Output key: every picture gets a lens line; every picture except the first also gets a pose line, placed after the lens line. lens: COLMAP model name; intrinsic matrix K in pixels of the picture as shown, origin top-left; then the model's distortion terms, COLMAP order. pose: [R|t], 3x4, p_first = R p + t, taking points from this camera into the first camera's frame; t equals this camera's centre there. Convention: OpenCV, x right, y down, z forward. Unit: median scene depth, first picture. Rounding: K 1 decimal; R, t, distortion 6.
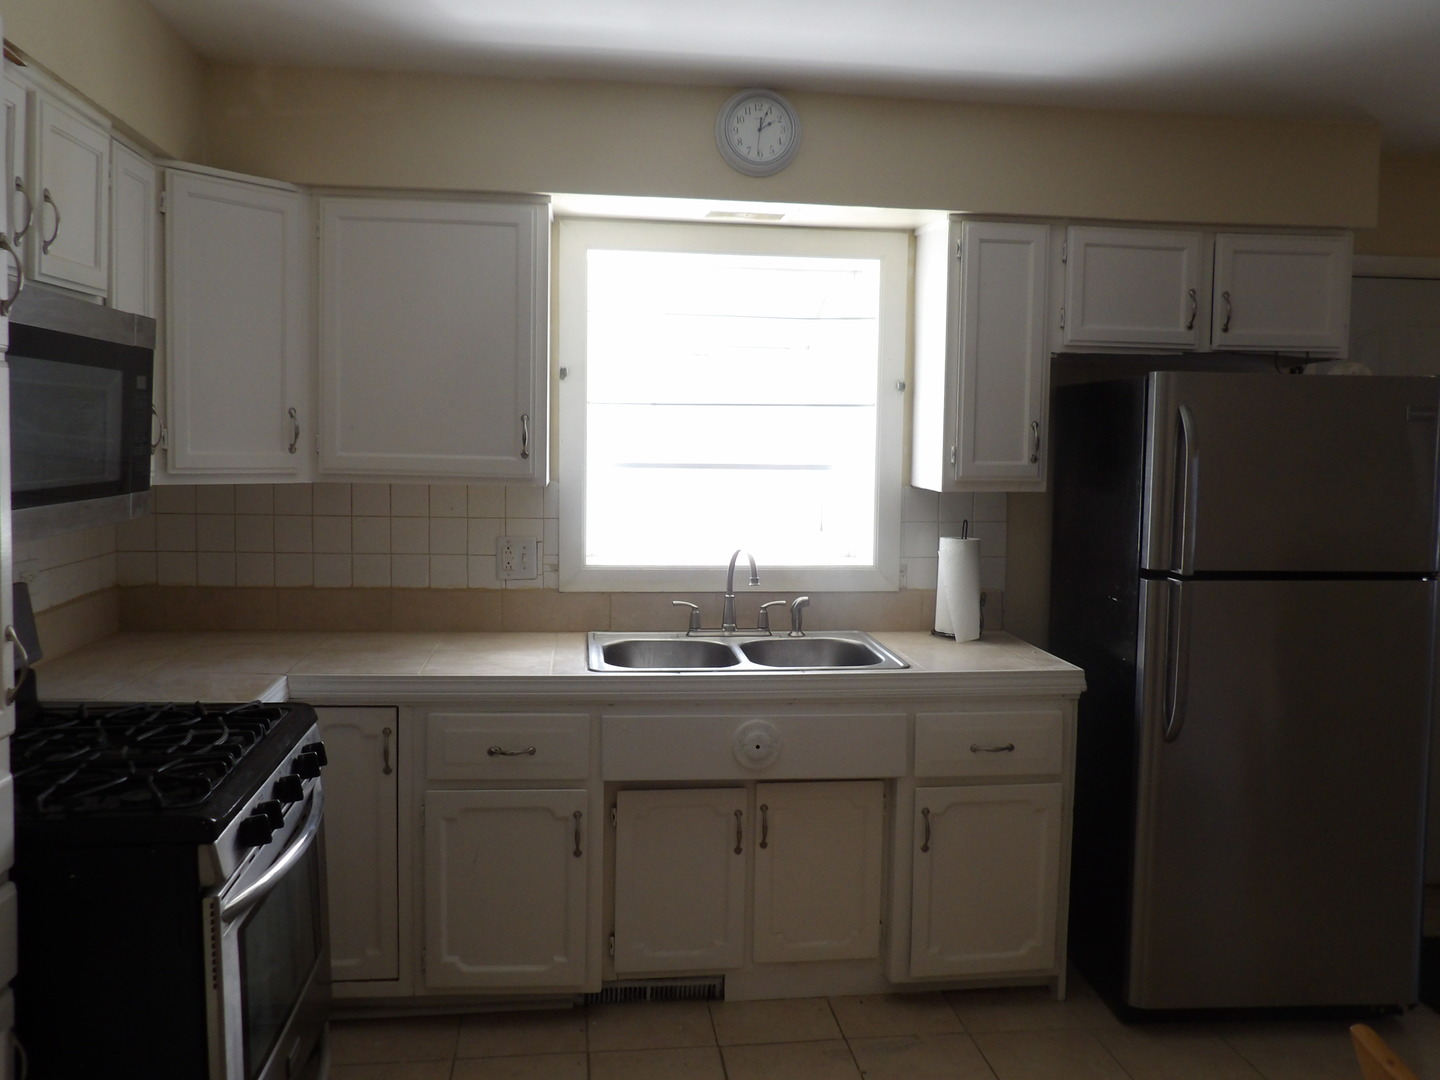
lens RADIAL K [[1182.6, 0, 720.0], [0, 1182.6, 540.0], [0, 0, 1]] dist [-0.043929, -0.003547]
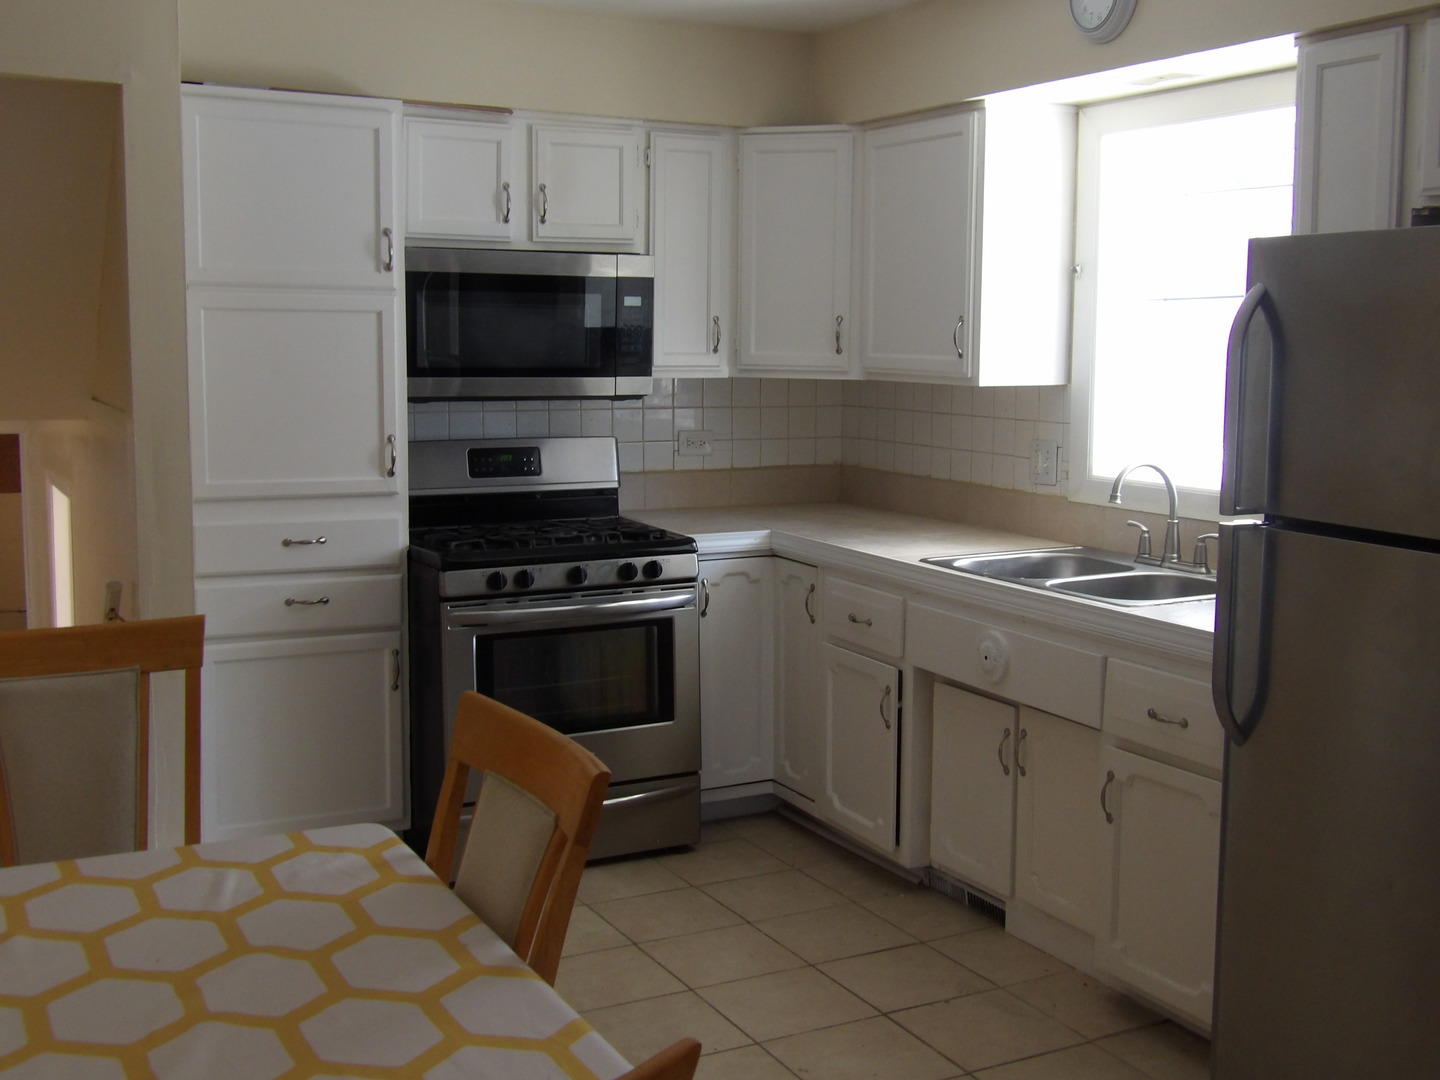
lens RADIAL K [[1595.5, 0, 720.0], [0, 1595.5, 540.0], [0, 0, 1]] dist [0.003303, -0.017776]
pose [[0.349090, 0.105282, -0.931156, 1.112371], [-0.079177, 0.993429, 0.082640, -0.009982], [0.933738, 0.044878, 0.355132, 0.318089]]
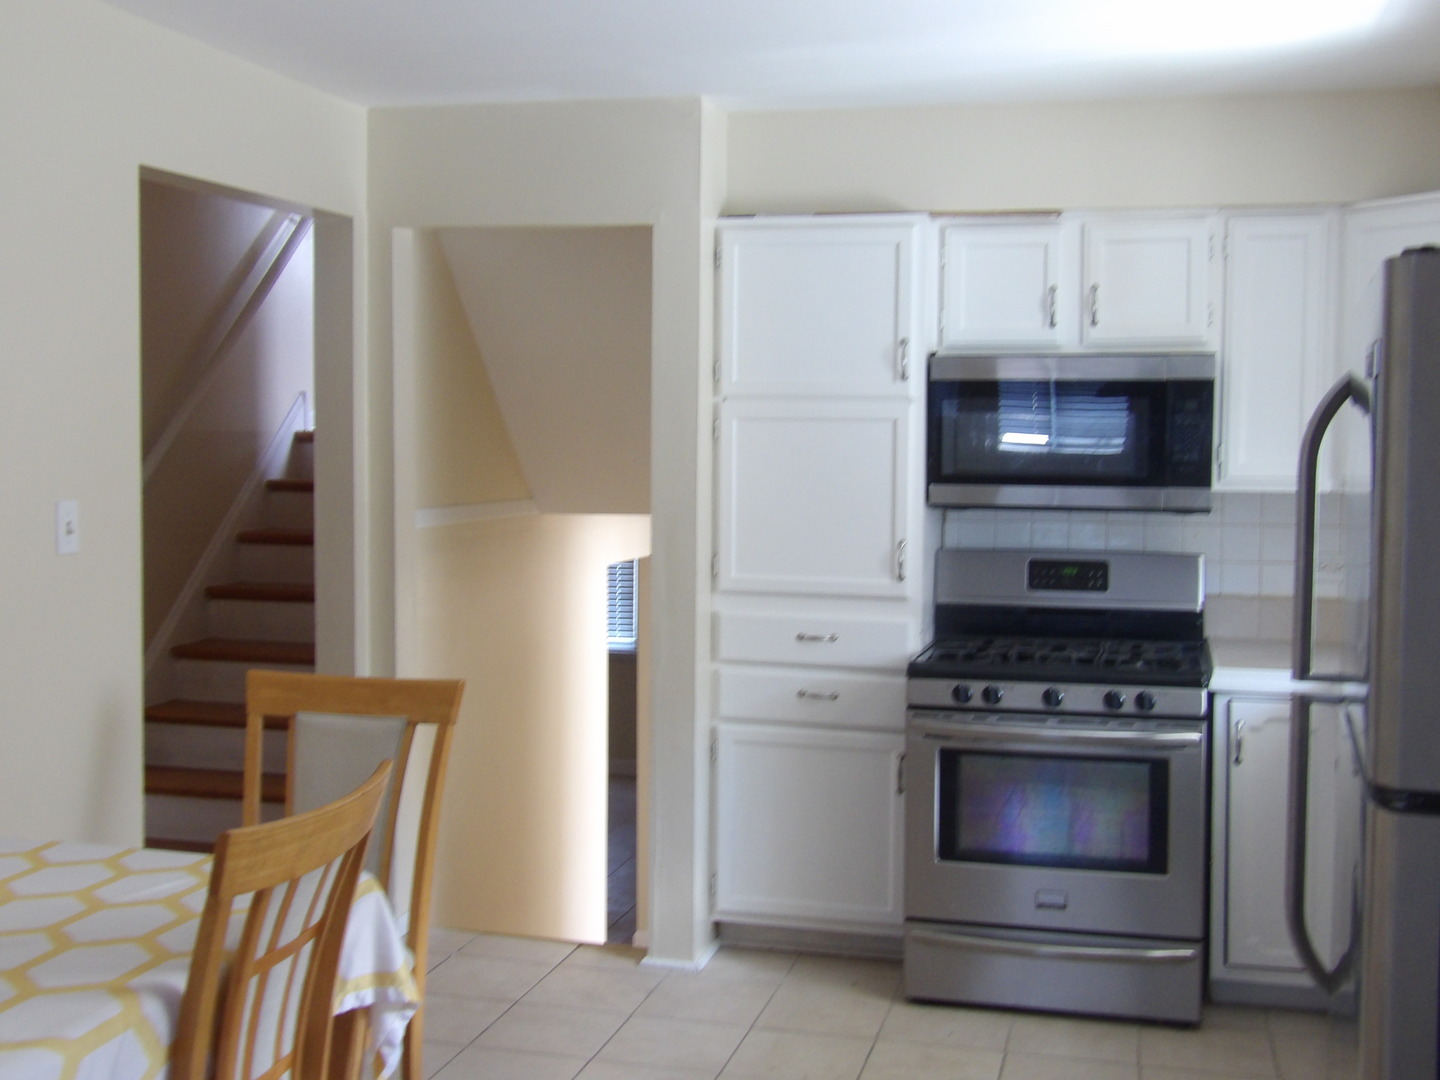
lens RADIAL K [[1595.5, 0, 720.0], [0, 1595.5, 540.0], [0, 0, 1]] dist [0.003303, -0.017776]
pose [[-0.362620, 0.039431, -0.931102, 1.077761], [-0.091590, 0.992760, 0.077712, -0.060859], [0.927425, 0.113459, -0.356383, 0.924340]]
